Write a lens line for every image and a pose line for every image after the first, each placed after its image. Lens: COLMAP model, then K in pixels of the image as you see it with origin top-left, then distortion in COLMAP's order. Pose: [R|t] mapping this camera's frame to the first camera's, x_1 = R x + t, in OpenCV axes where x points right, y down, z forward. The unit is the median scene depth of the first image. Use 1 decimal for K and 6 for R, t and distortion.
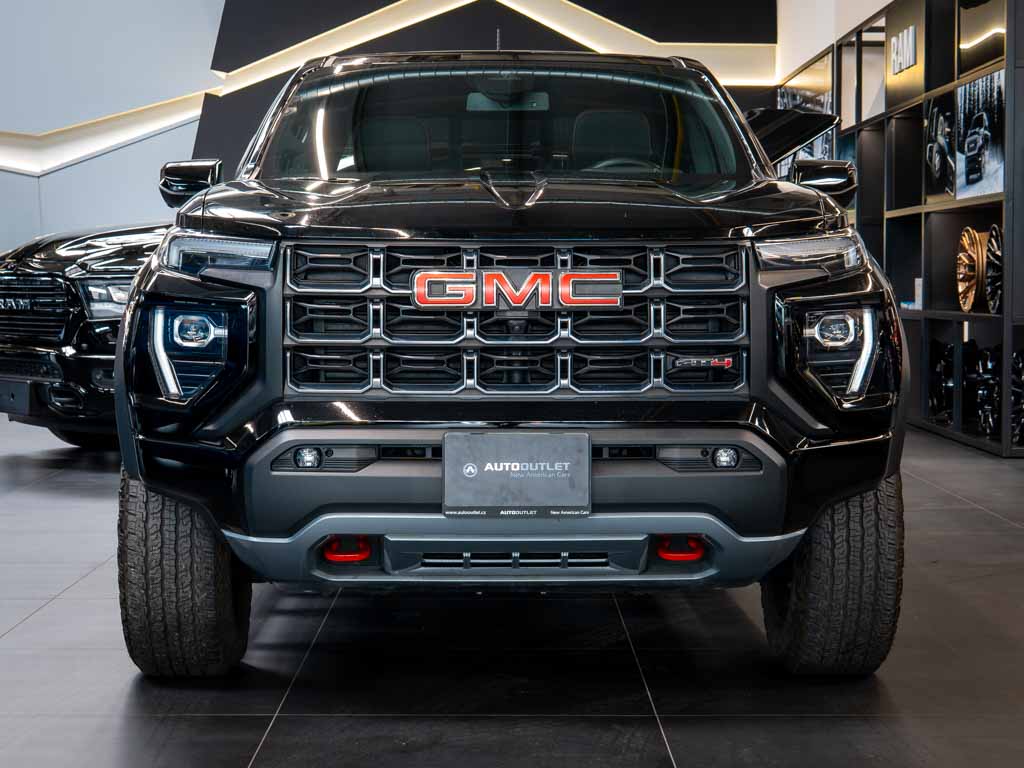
lens RADIAL K [[1477.5, 0, 512.0], [0, 1477.5, 384.0], [0, 0, 1]] dist [0.010598, 0.015055]
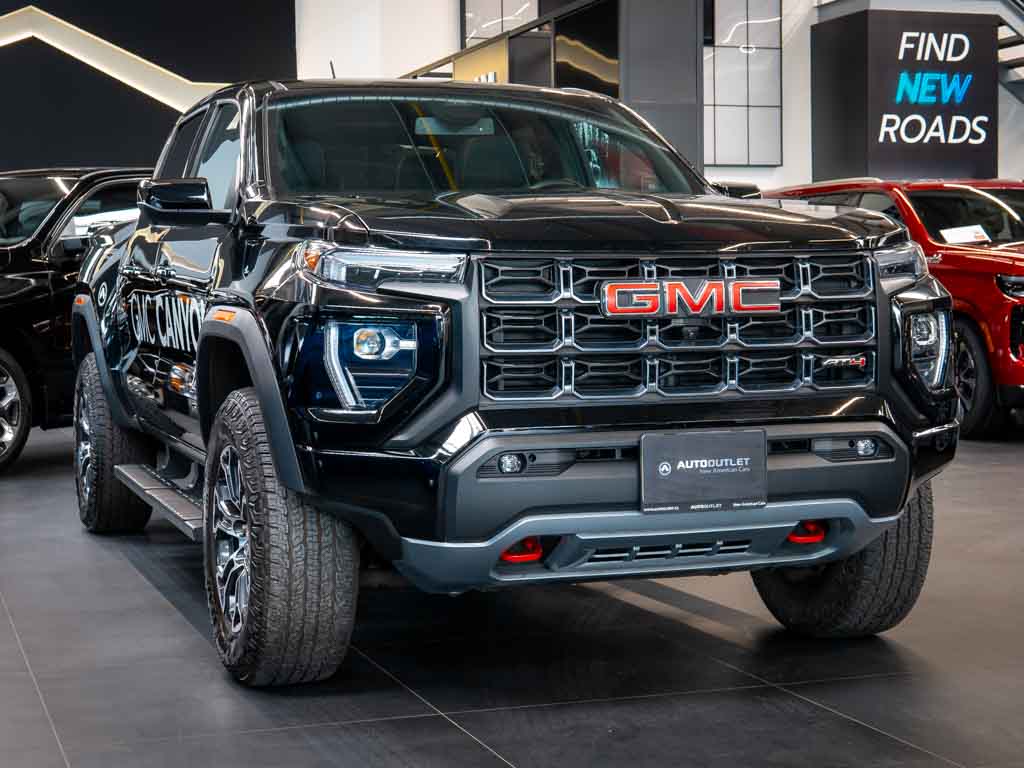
lens RADIAL K [[1343.1, 0, 512.0], [0, 1343.1, 384.0], [0, 0, 1]] dist [-0.013723, -0.010632]
pose [[0.975099, -0.029765, 0.219765, -0.333668], [0.030085, 0.999546, 0.001889, -0.007412], [-0.219722, 0.004769, 0.975551, 0.079234]]
